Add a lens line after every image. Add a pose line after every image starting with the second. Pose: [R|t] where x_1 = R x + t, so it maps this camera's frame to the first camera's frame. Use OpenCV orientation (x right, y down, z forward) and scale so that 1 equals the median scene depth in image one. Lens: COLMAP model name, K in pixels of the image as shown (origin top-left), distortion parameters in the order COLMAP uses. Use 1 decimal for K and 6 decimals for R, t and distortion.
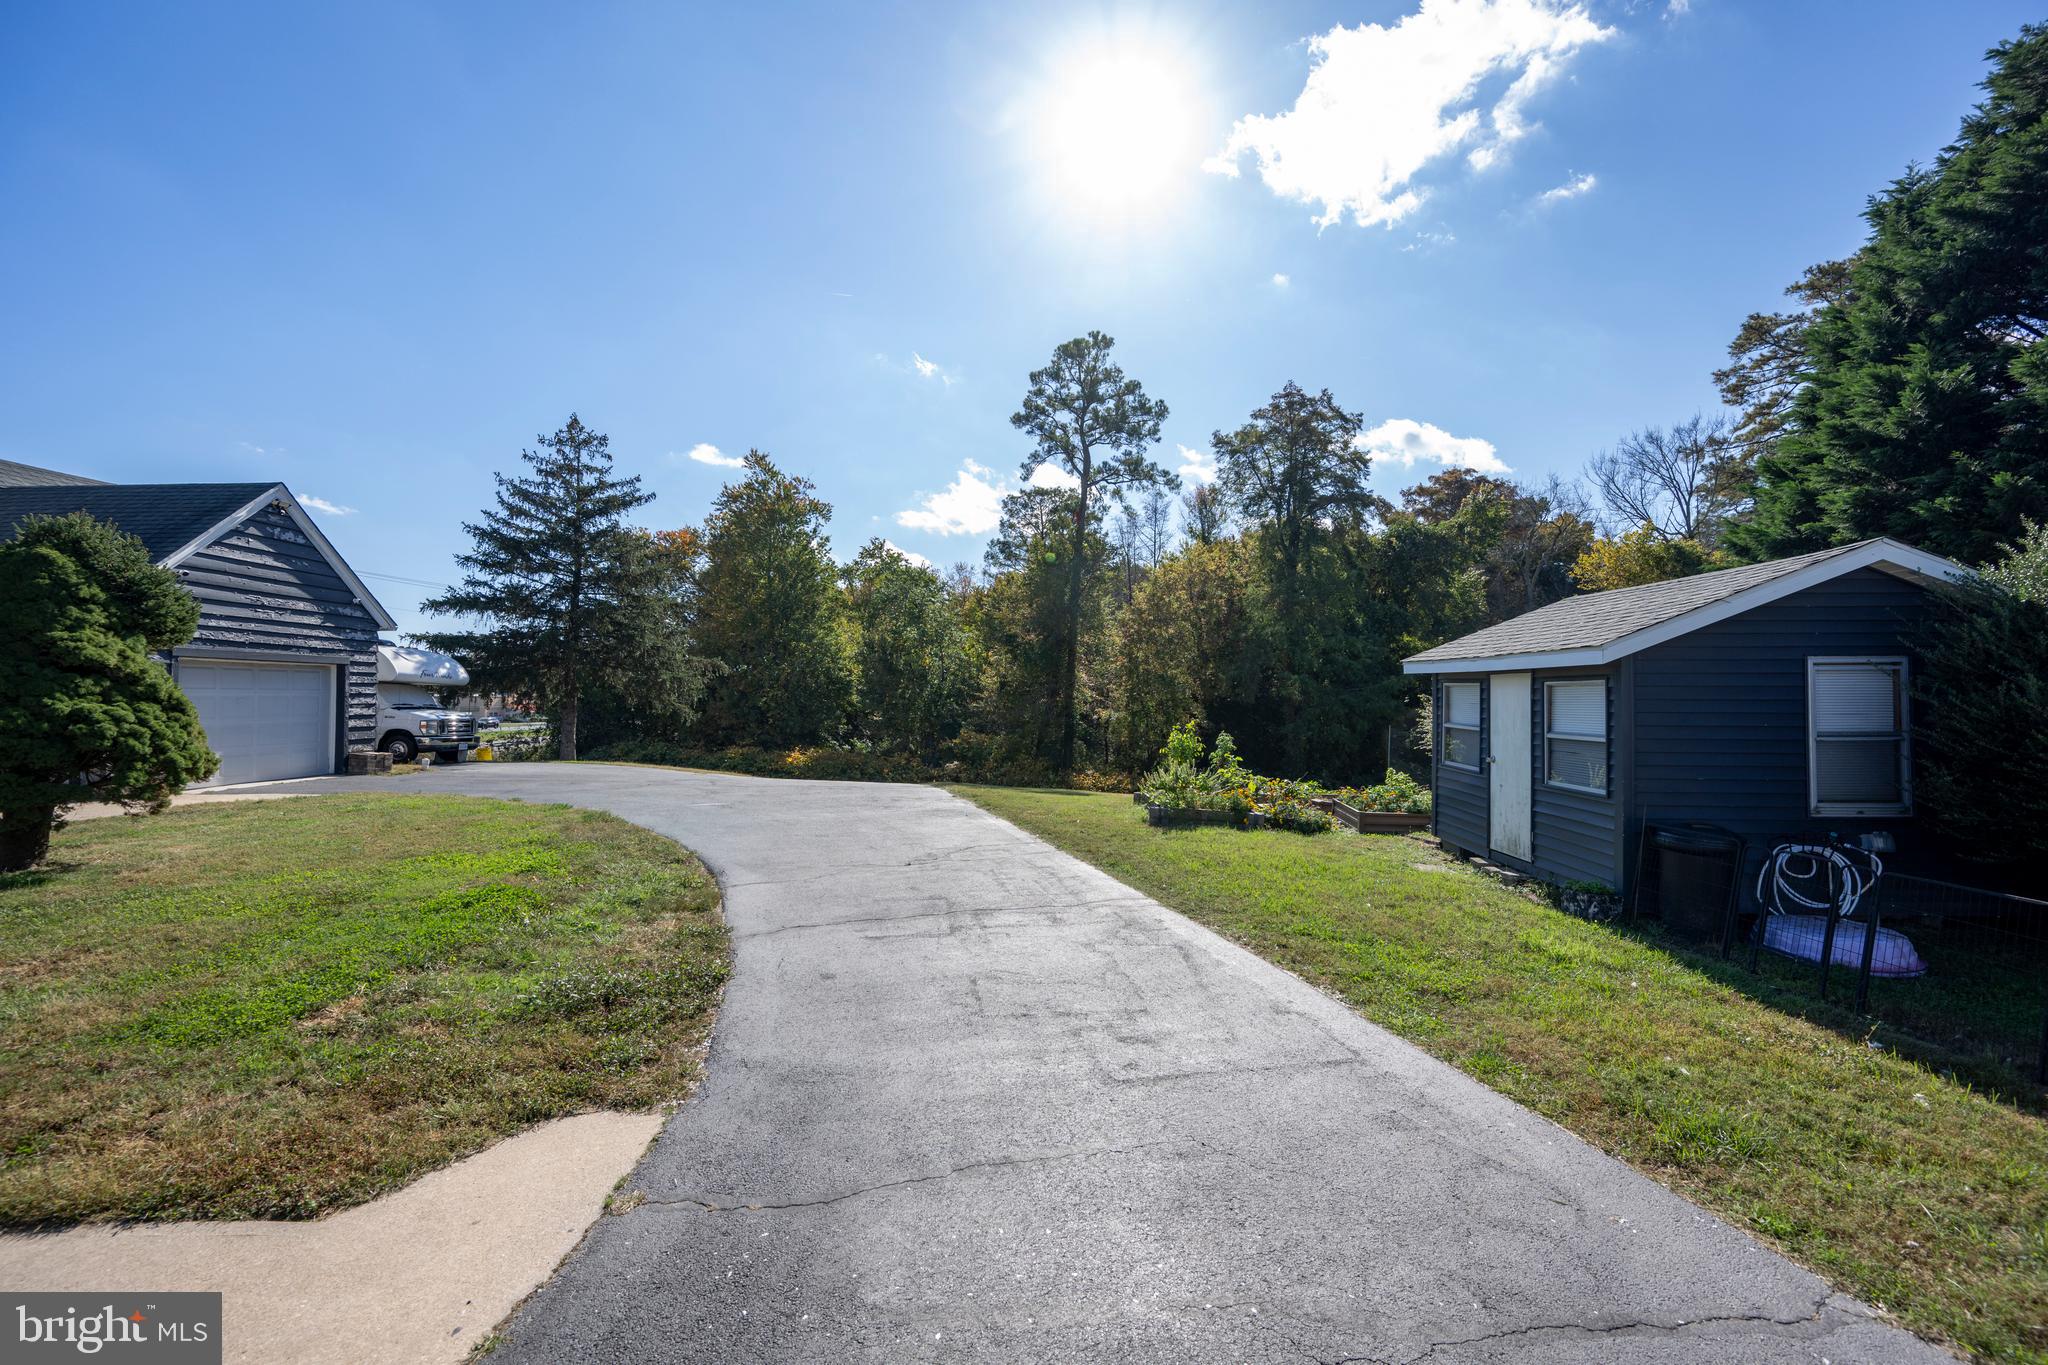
lens RADIAL K [[797.1, 0, 1024.0], [0, 797.1, 682.5], [0, 0, 1]] dist [-0.000506, -0.000061]
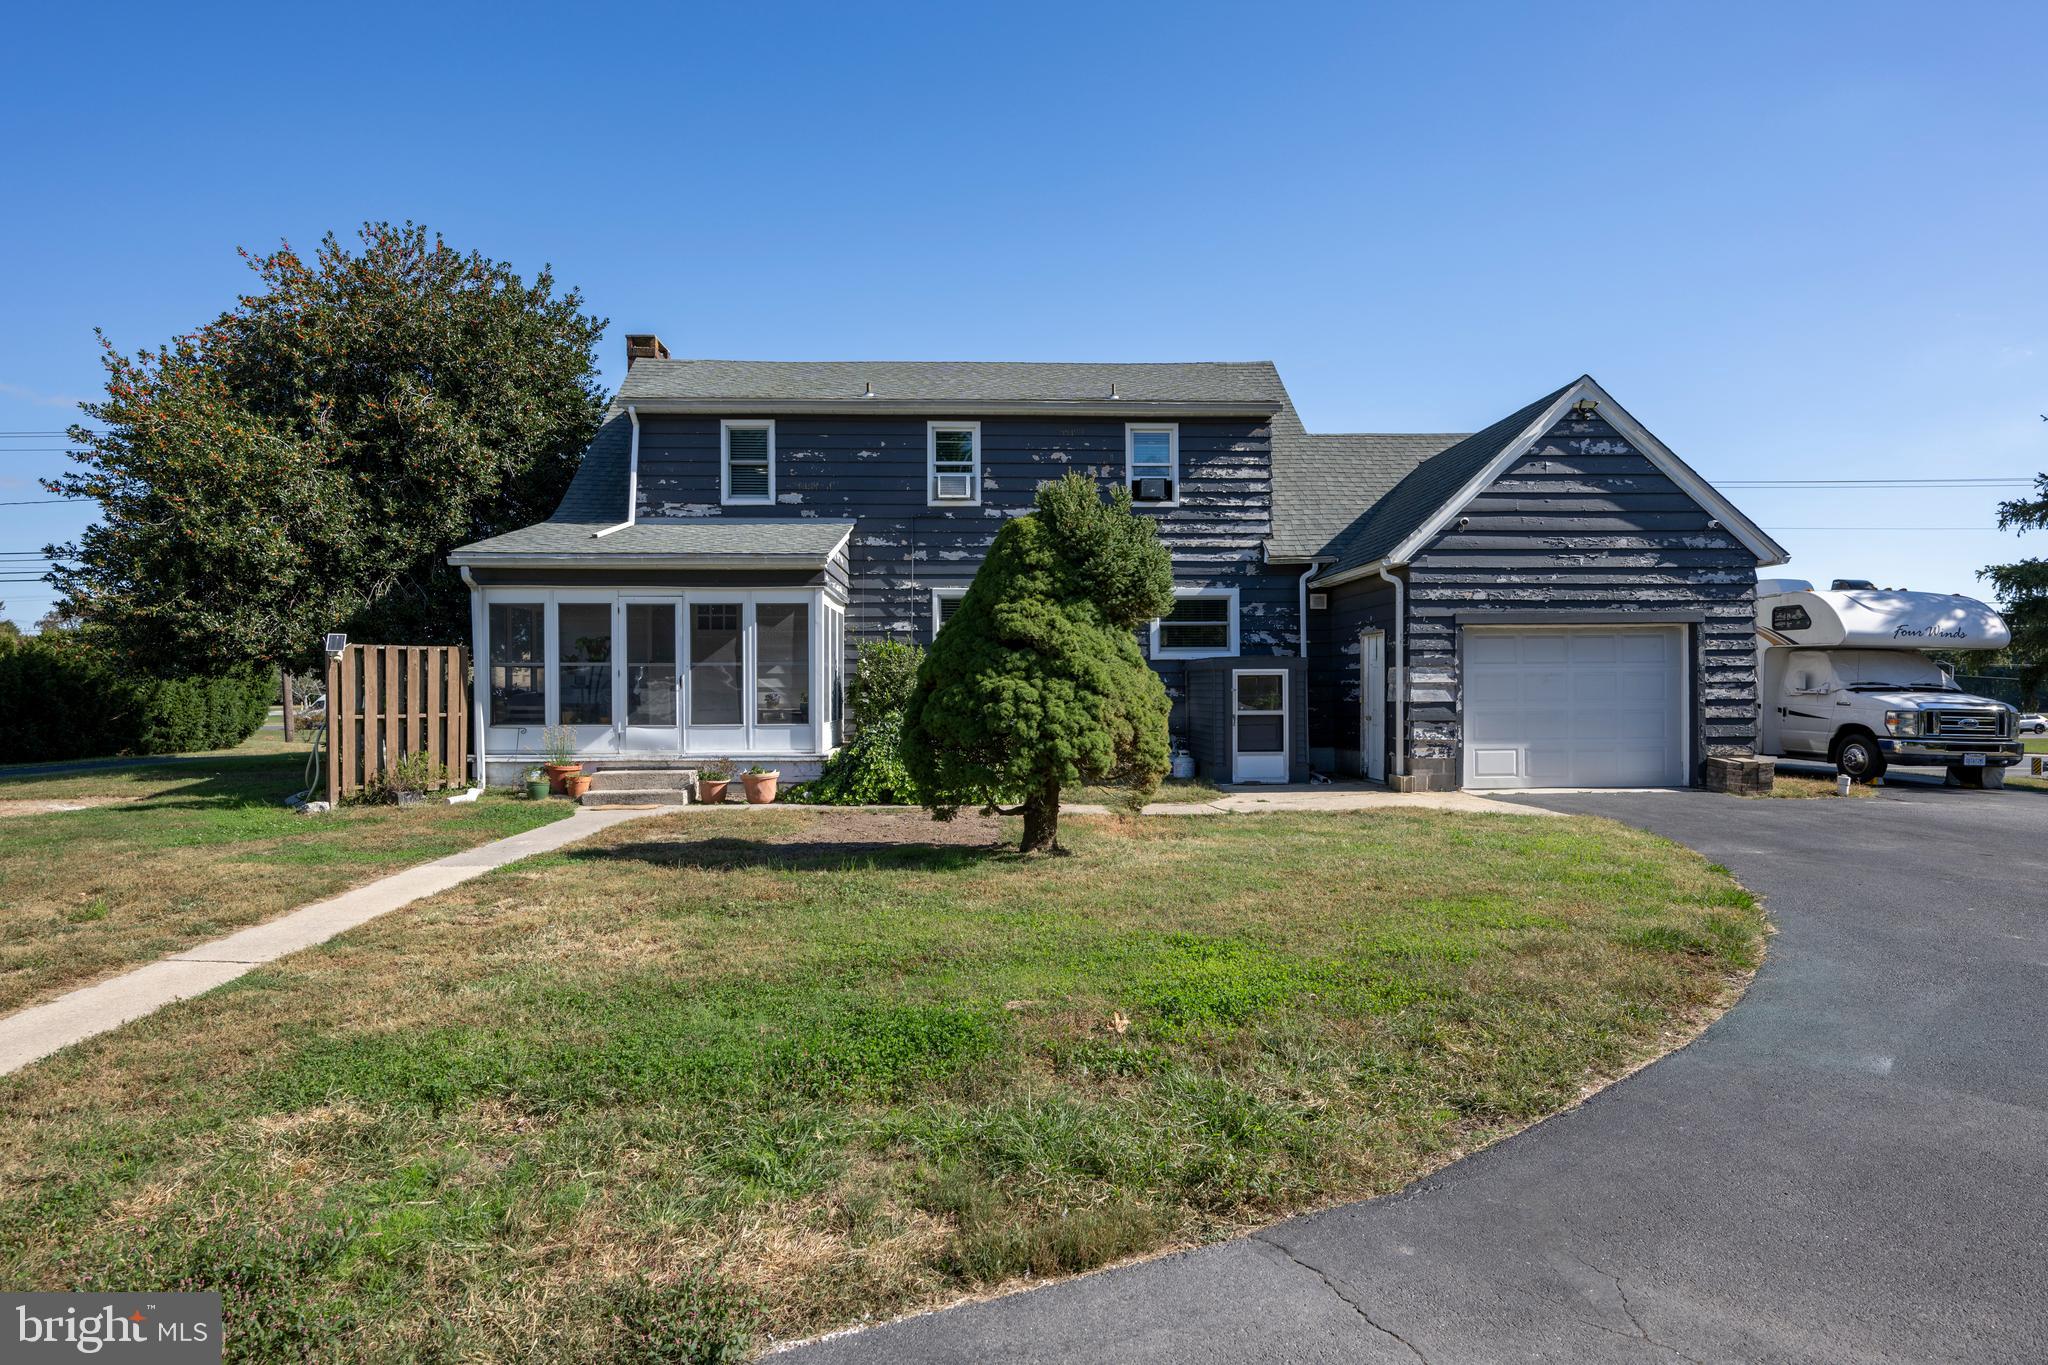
lens RADIAL K [[1095.9, 0, 1024.0], [0, 1095.9, 682.5], [0, 0, 1]] dist [-0.002582, -0.001154]
pose [[0.041326, -0.006430, -0.999125, 0.029626], [0.029629, 0.999547, -0.005207, 0.014934], [0.998706, -0.029388, 0.041498, 0.399825]]
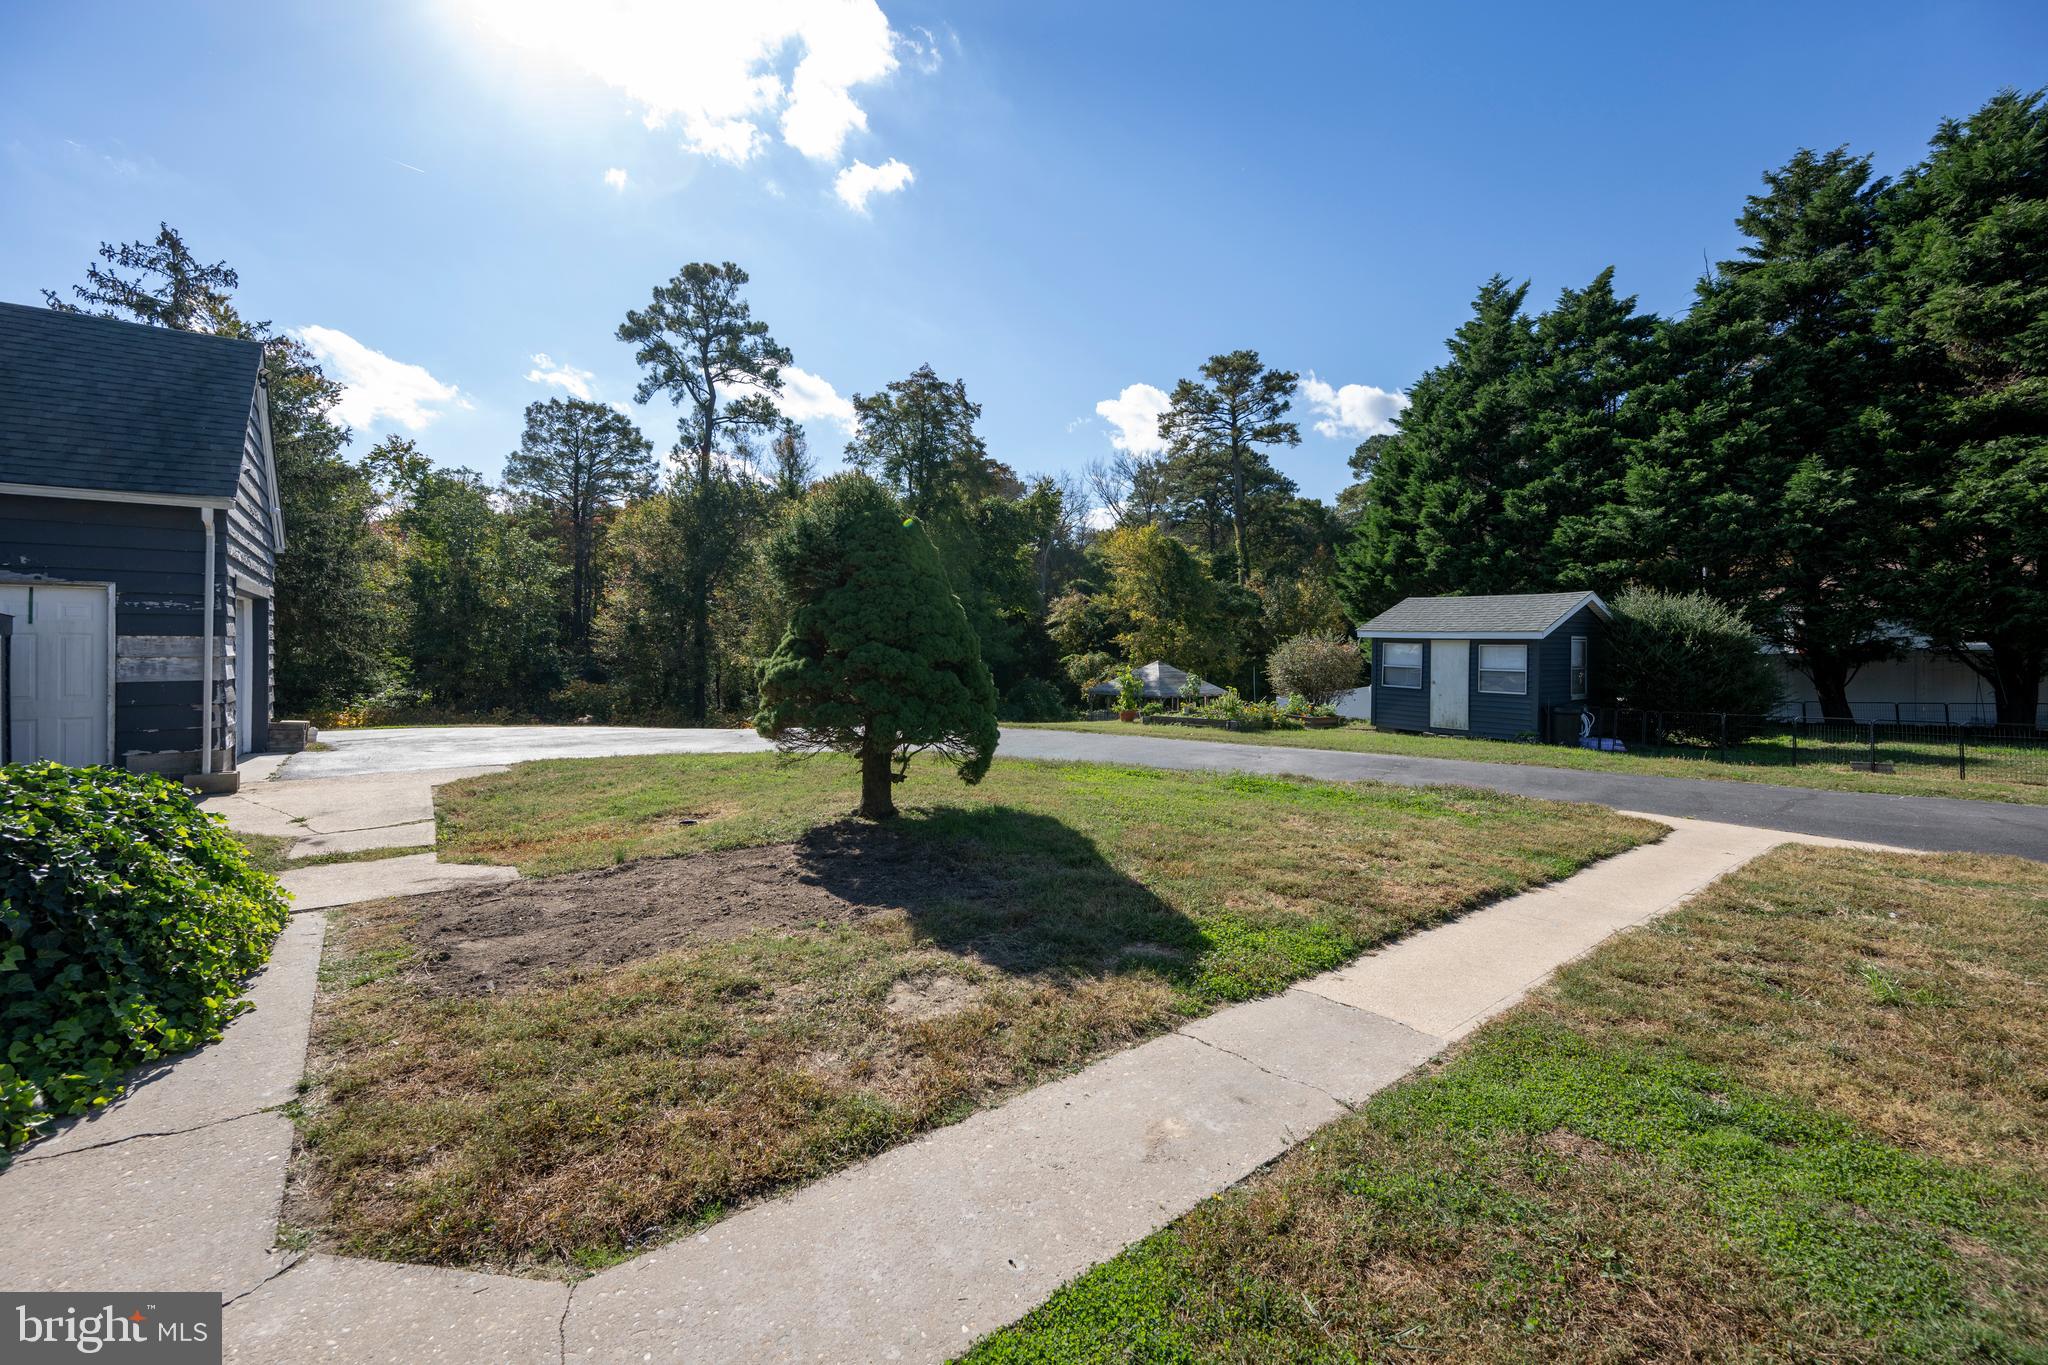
lens RADIAL K [[804.6, 0, 1022.5], [0, 804.6, 647.8], [0, 0, 1]] dist [-0.000252, 0.000237]
pose [[0.800081, 0.002868, 0.599886, -0.723435], [-0.018212, 0.999644, 0.019509, -0.005993], [-0.599616, -0.026534, 0.799848, 0.002535]]
